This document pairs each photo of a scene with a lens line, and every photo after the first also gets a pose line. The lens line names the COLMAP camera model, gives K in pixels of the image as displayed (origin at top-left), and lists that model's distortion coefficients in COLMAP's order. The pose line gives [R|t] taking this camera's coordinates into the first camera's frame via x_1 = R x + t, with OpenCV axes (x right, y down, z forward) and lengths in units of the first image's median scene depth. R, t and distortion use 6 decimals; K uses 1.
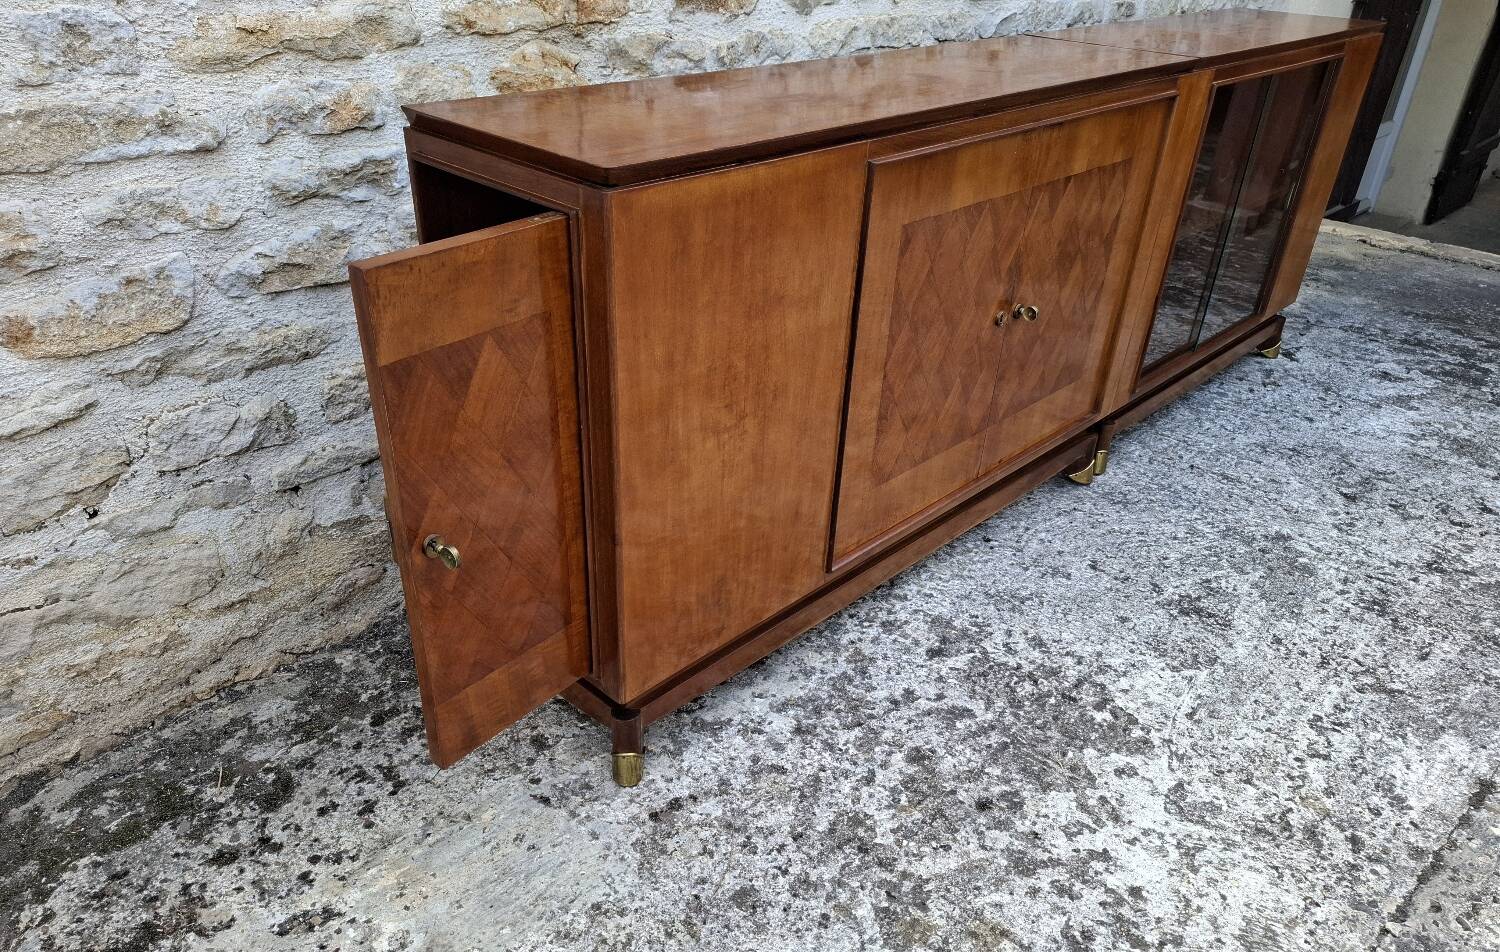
lens RADIAL K [[1042.7, 0, 748.7], [0, 1042.7, 556.9], [0, 0, 1]] dist [0.078737, -0.083329]
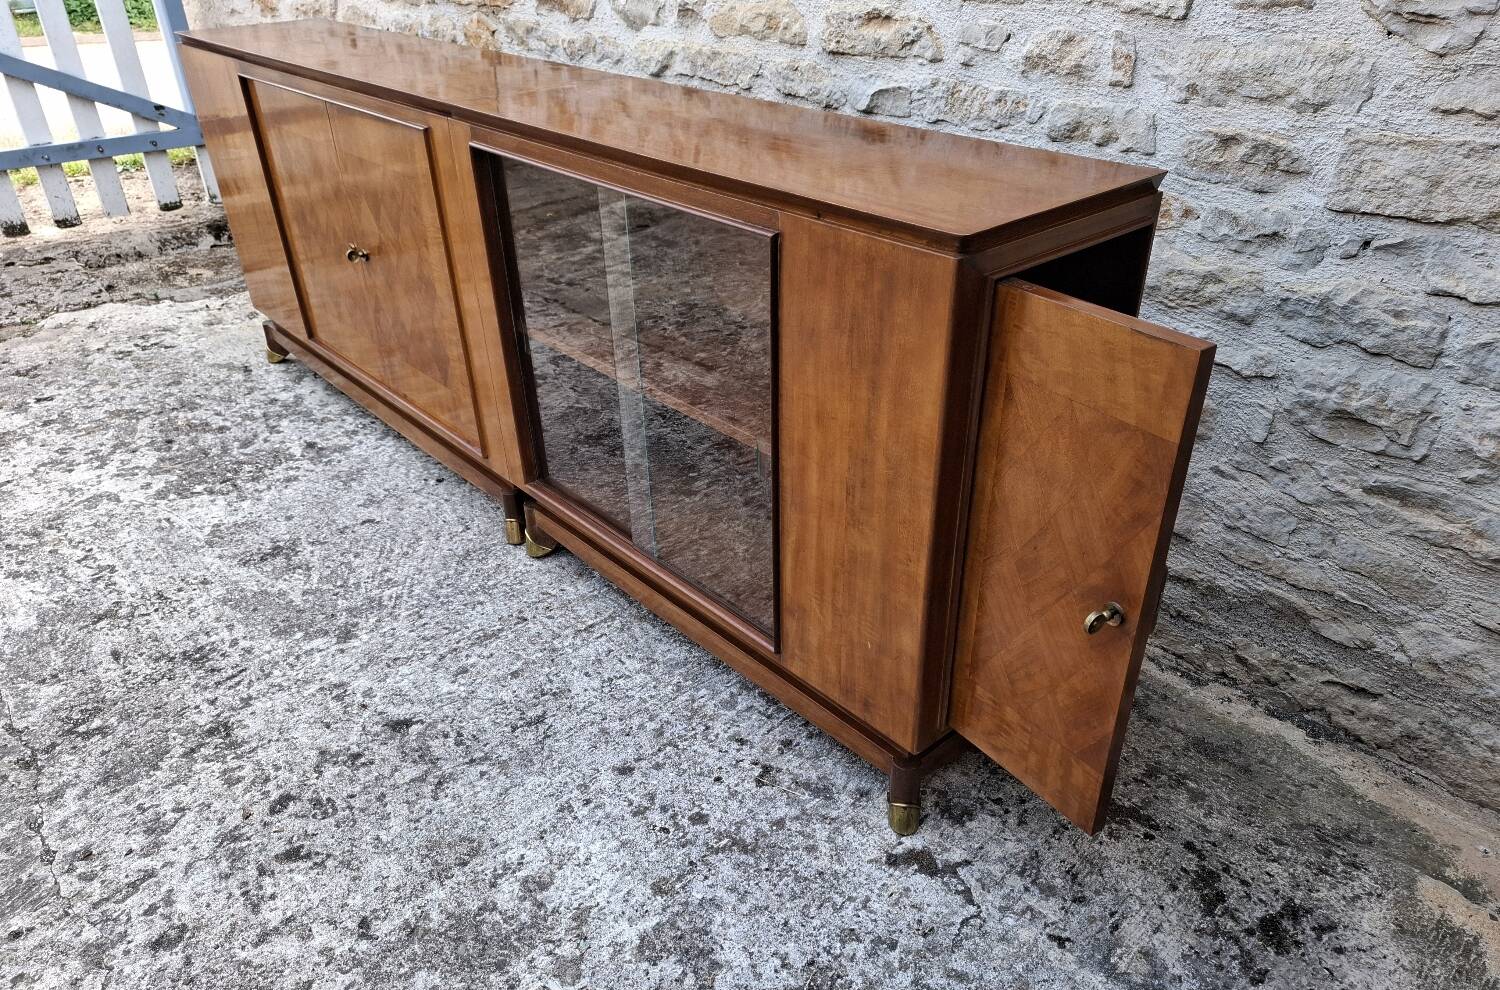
lens RADIAL K [[1045.4, 0, 750.7], [0, 1045.4, 562.1], [0, 0, 1]] dist [0.071058, -0.078242]
pose [[-0.090434, 0.510530, -0.855091, 1.612914], [-0.526753, 0.704157, 0.476124, -0.893932], [0.845194, 0.493480, 0.205243, 1.441317]]
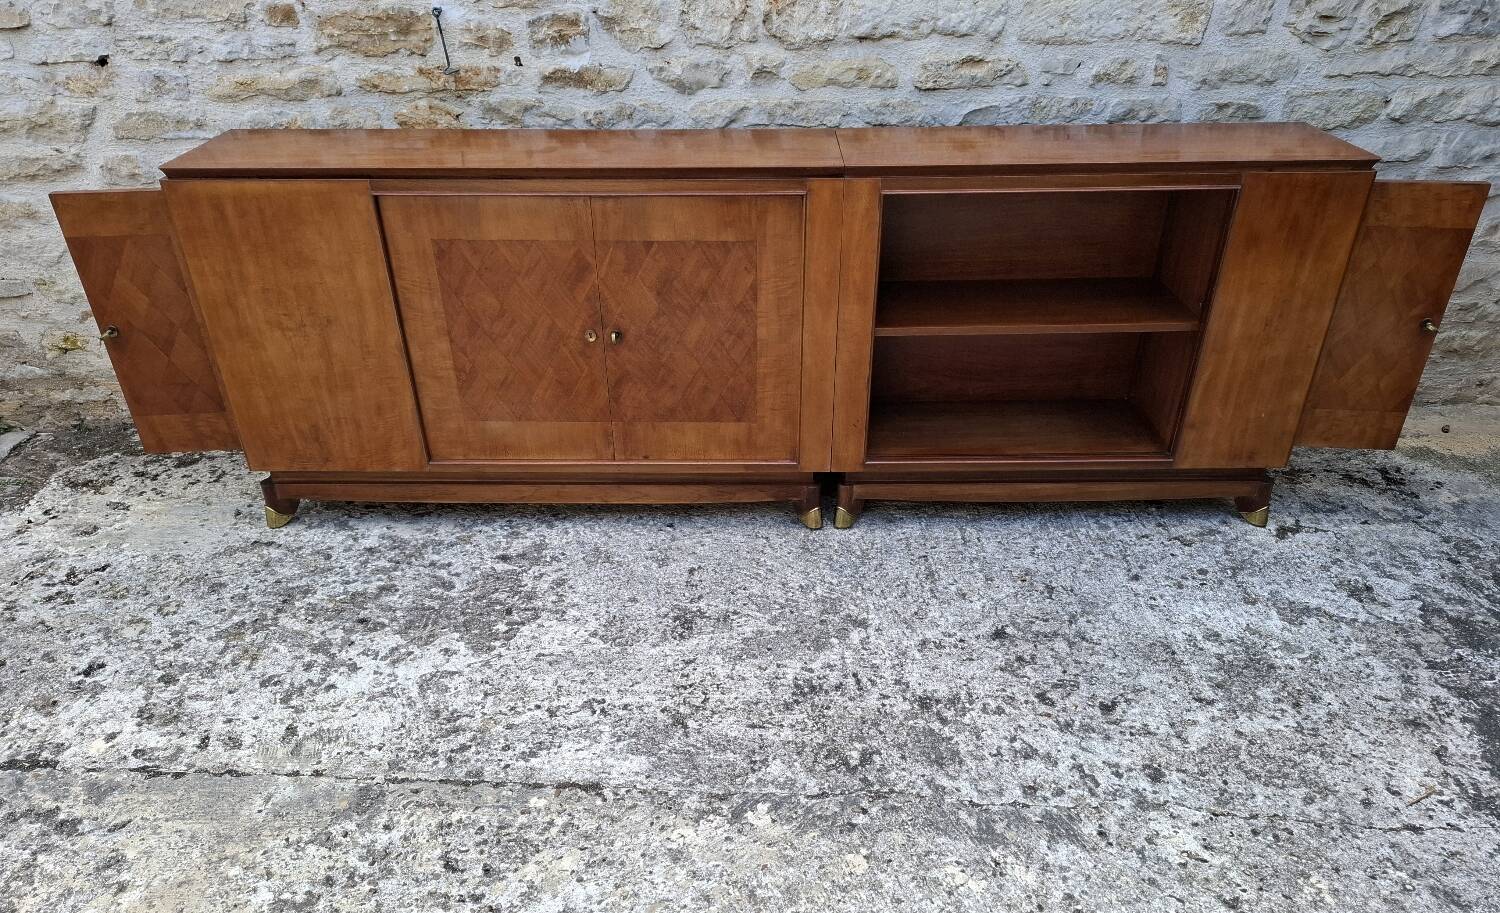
lens RADIAL K [[1040.8, 0, 749.7], [0, 1040.8, 558.7], [0, 0, 1]] dist [0.092463, -0.113093]
pose [[0.681815, 0.366417, -0.633141, 1.424861], [-0.367539, 0.919923, 0.136591, -0.240129], [0.632490, 0.139574, 0.761889, 0.172096]]
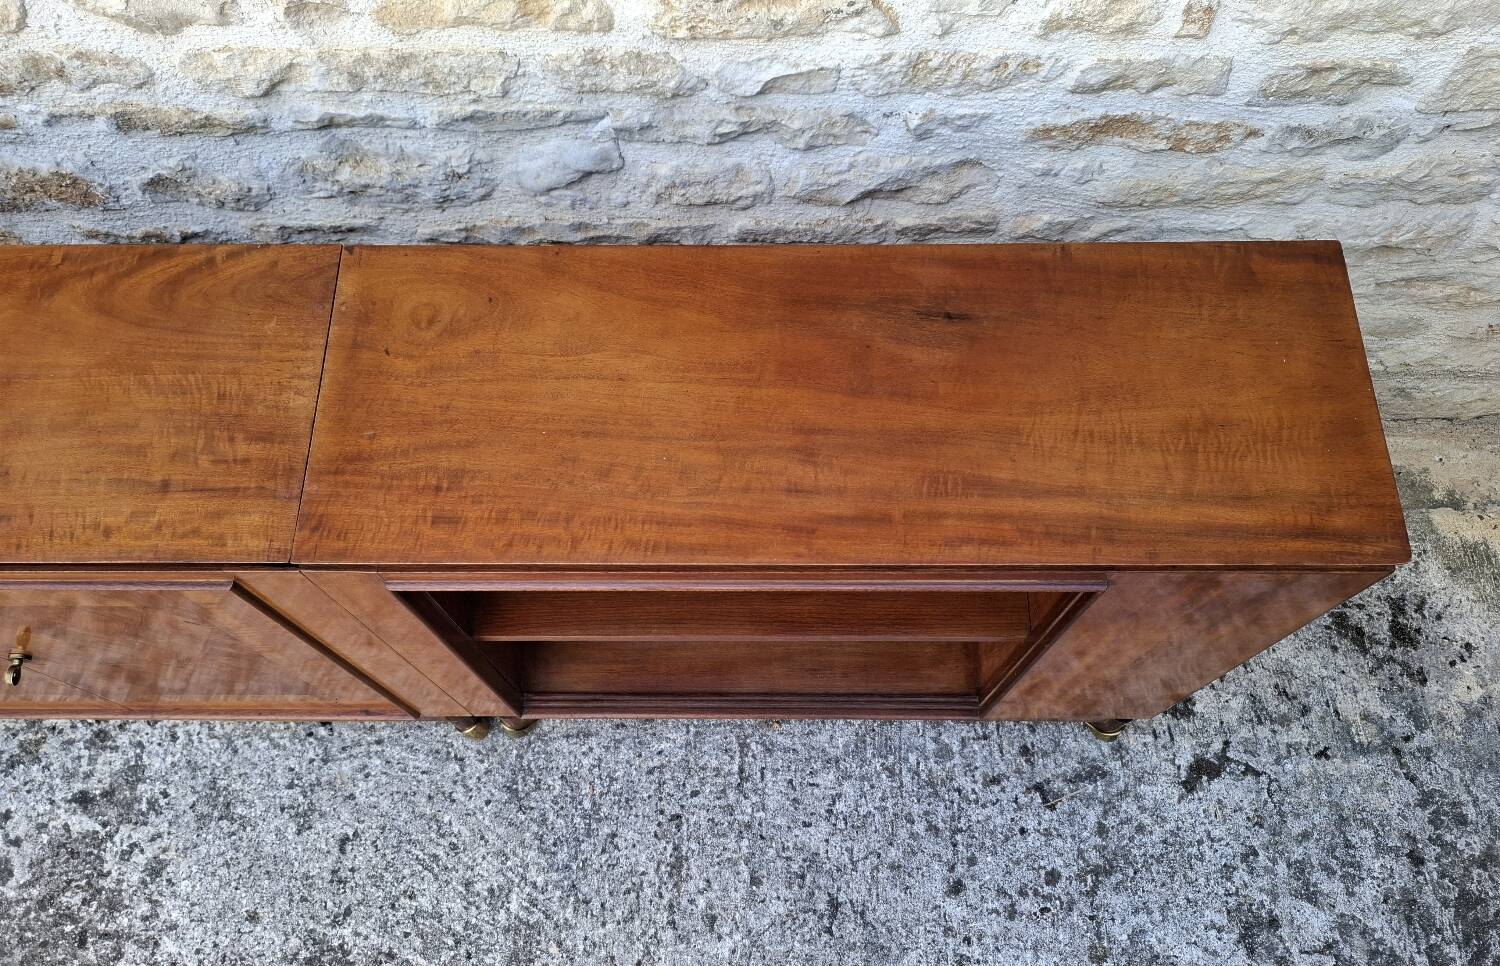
lens RADIAL K [[1045.0, 0, 743.6], [0, 1045.0, 558.1], [0, 0, 1]] dist [0.065884, -0.069977]
pose [[0.663633, 0.682262, -0.306774, 0.825443], [-0.373022, 0.657286, 0.654851, -1.044503], [0.648418, -0.320147, 0.690696, 0.879987]]
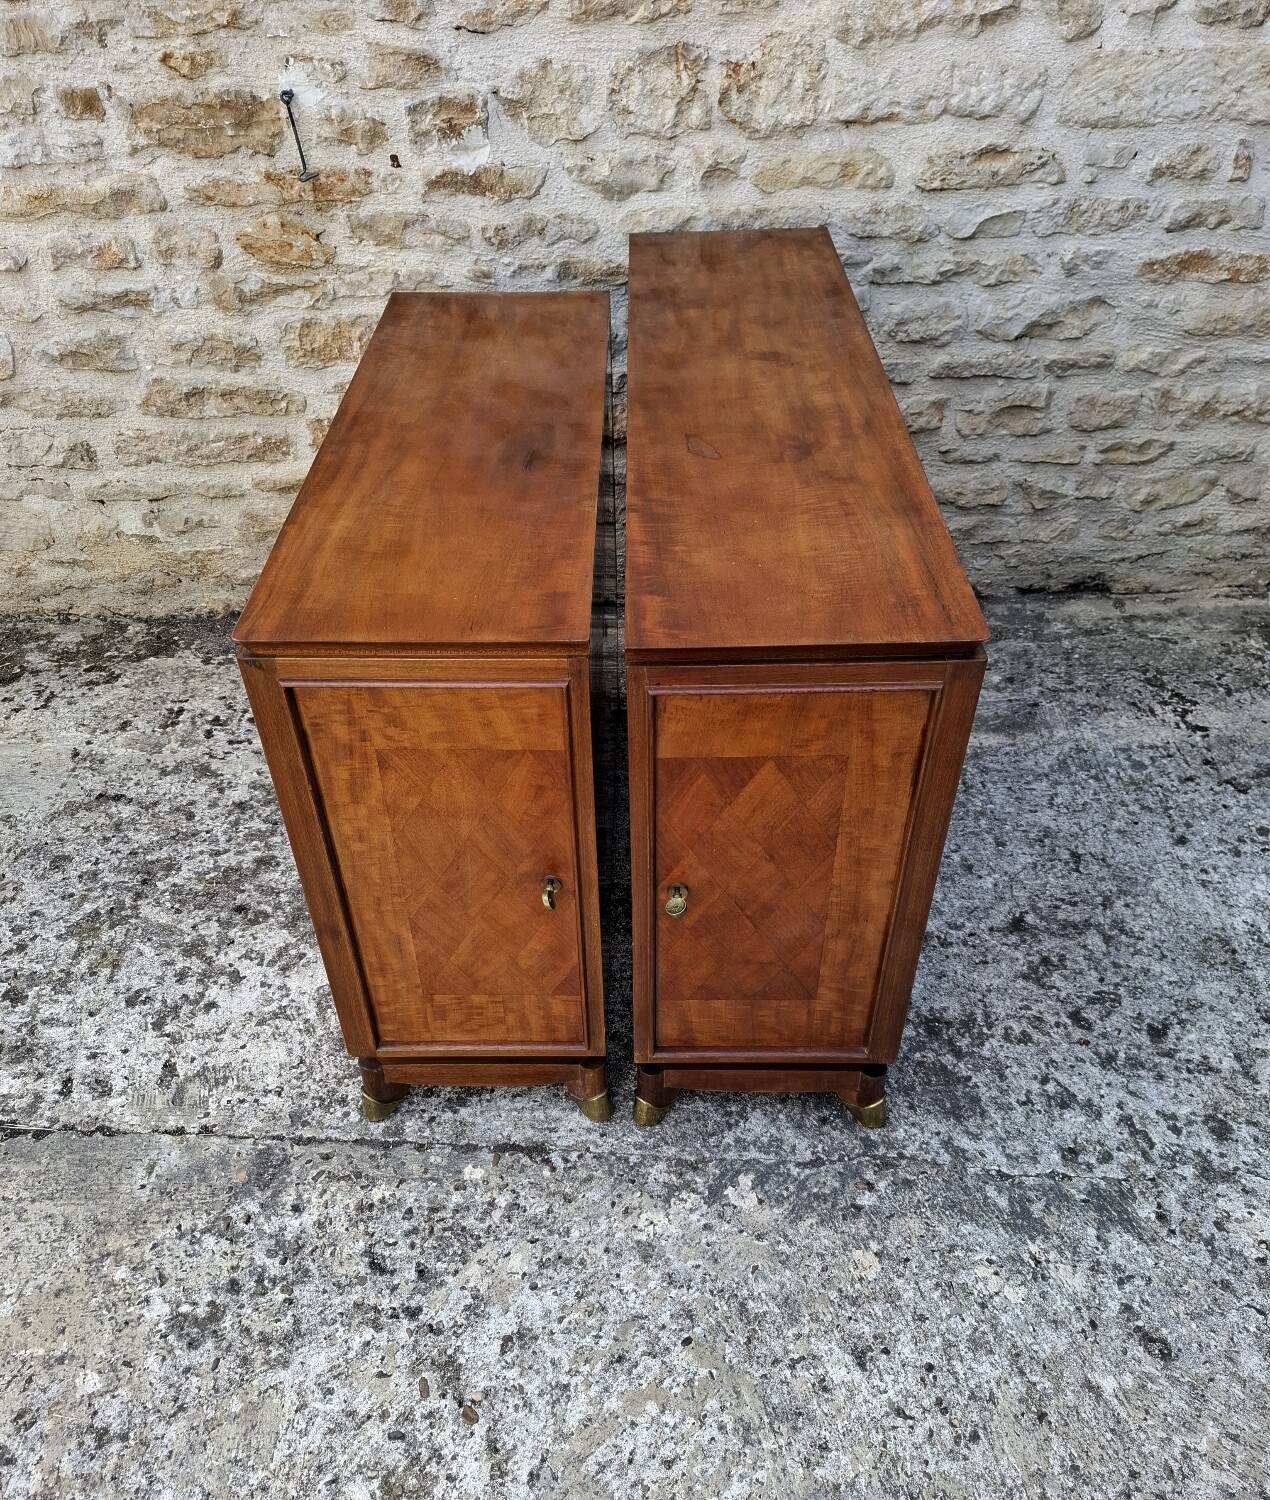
lens RADIAL K [[1177.5, 0, 623.9], [0, 1177.5, 823.9], [0, 0, 1]] dist [0.082834, -0.101595]
pose [[0.680041, 0.451456, -0.577695, 1.214178], [-0.356874, 0.892117, 0.277071, -0.380194], [0.640457, 0.017745, 0.767789, 0.191290]]
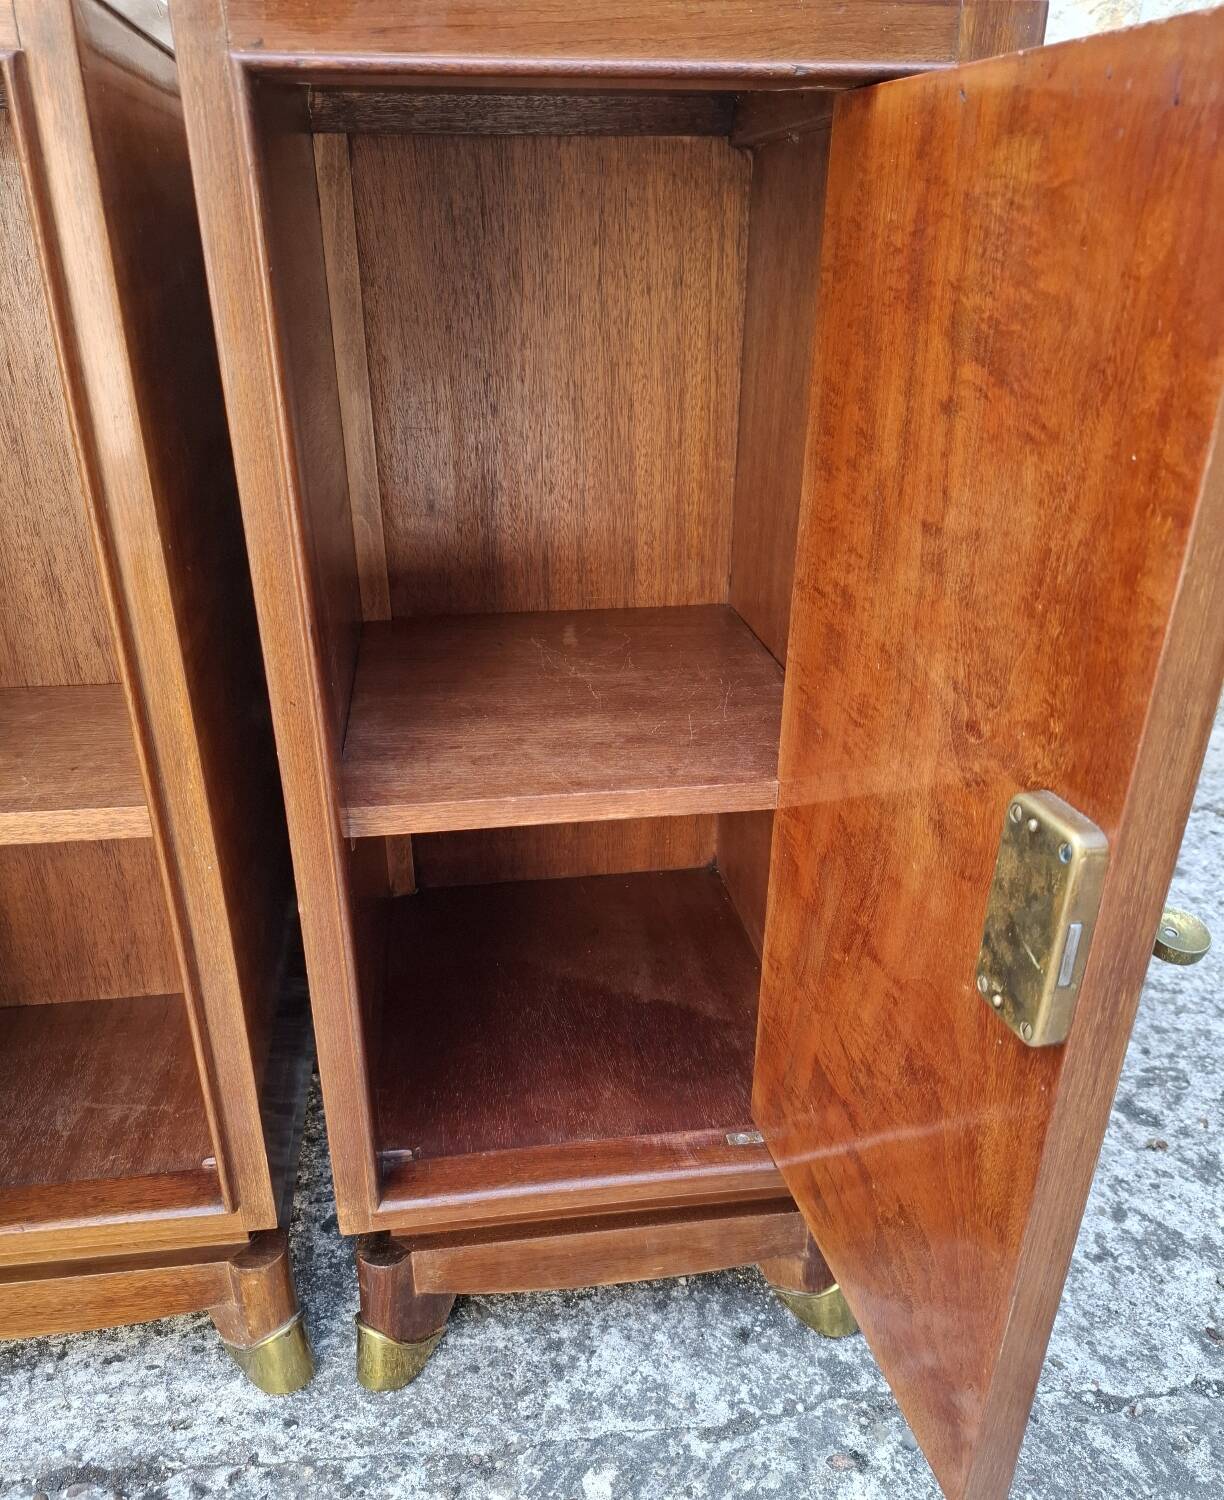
lens RADIAL K [[1179.3, 0, 611.4], [0, 1179.3, 765.6], [0, 0, 1]] dist [0.005742, -0.013791]
pose [[0.784579, 0.224947, -0.577785, 1.040058], [-0.312819, 0.948182, -0.055627, -0.100197], [0.535332, 0.224386, 0.814291, 0.615957]]
